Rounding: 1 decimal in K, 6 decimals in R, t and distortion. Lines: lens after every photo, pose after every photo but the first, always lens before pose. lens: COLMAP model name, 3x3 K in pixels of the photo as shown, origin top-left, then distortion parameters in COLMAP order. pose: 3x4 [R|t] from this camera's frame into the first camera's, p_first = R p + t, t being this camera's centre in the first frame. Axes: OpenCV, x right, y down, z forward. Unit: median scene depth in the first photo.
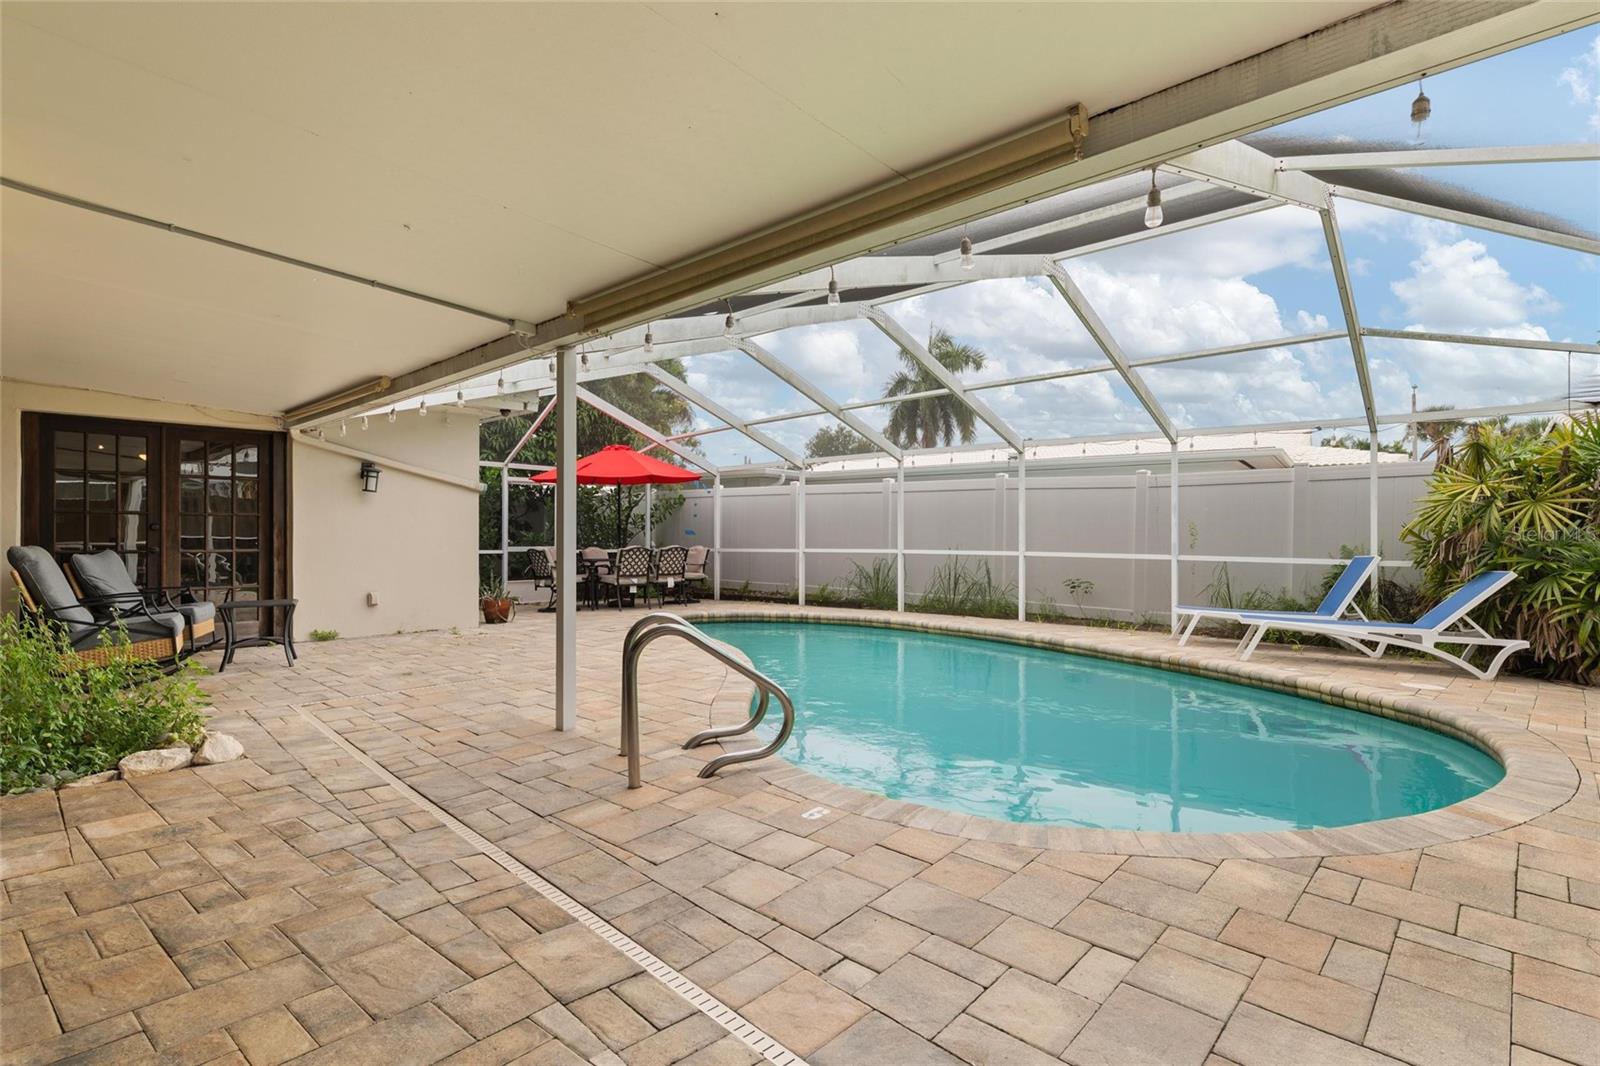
lens RADIAL K [[772.6, 0, 809.4], [0, 772.6, 536.0], [0, 0, 1]] dist [0.007455, -0.000566]
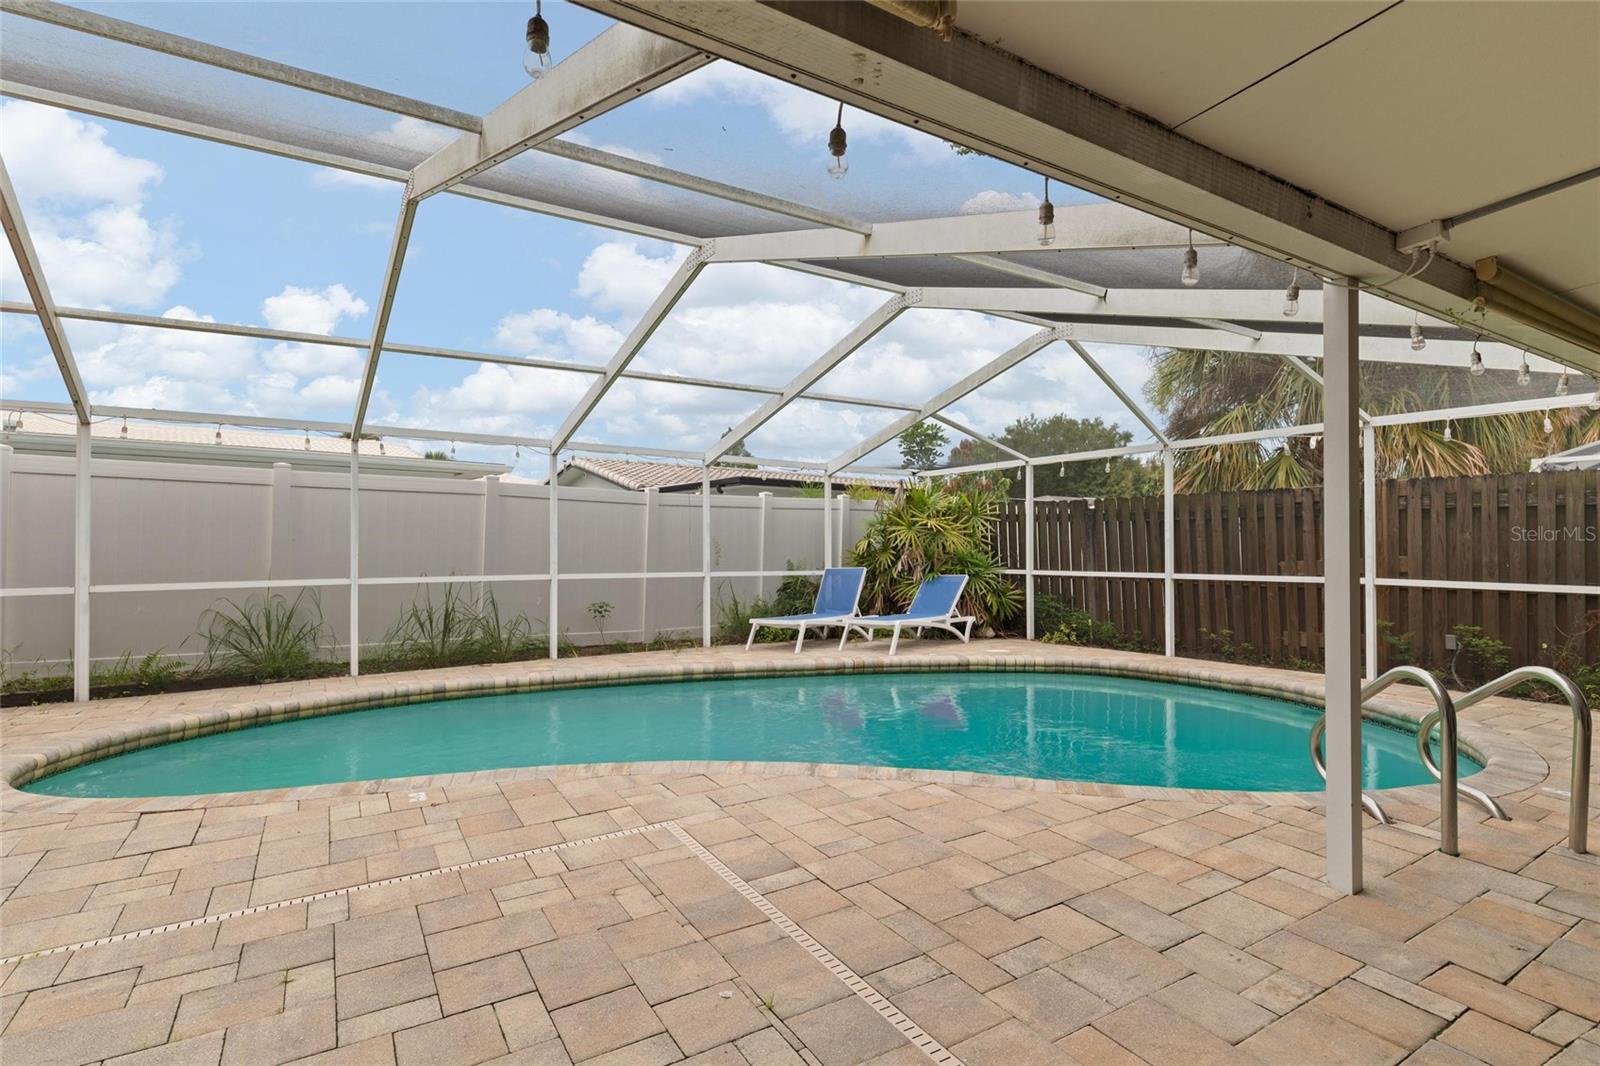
lens RADIAL K [[772.6, 0, 808.3], [0, 772.6, 530.1], [0, 0, 1]] dist [0.007455, -0.000566]
pose [[0.254901, 0.016018, 0.966834, -0.589401], [-0.002087, 0.999870, -0.016016, -0.018354], [-0.966965, 0.002065, 0.254901, 0.688582]]
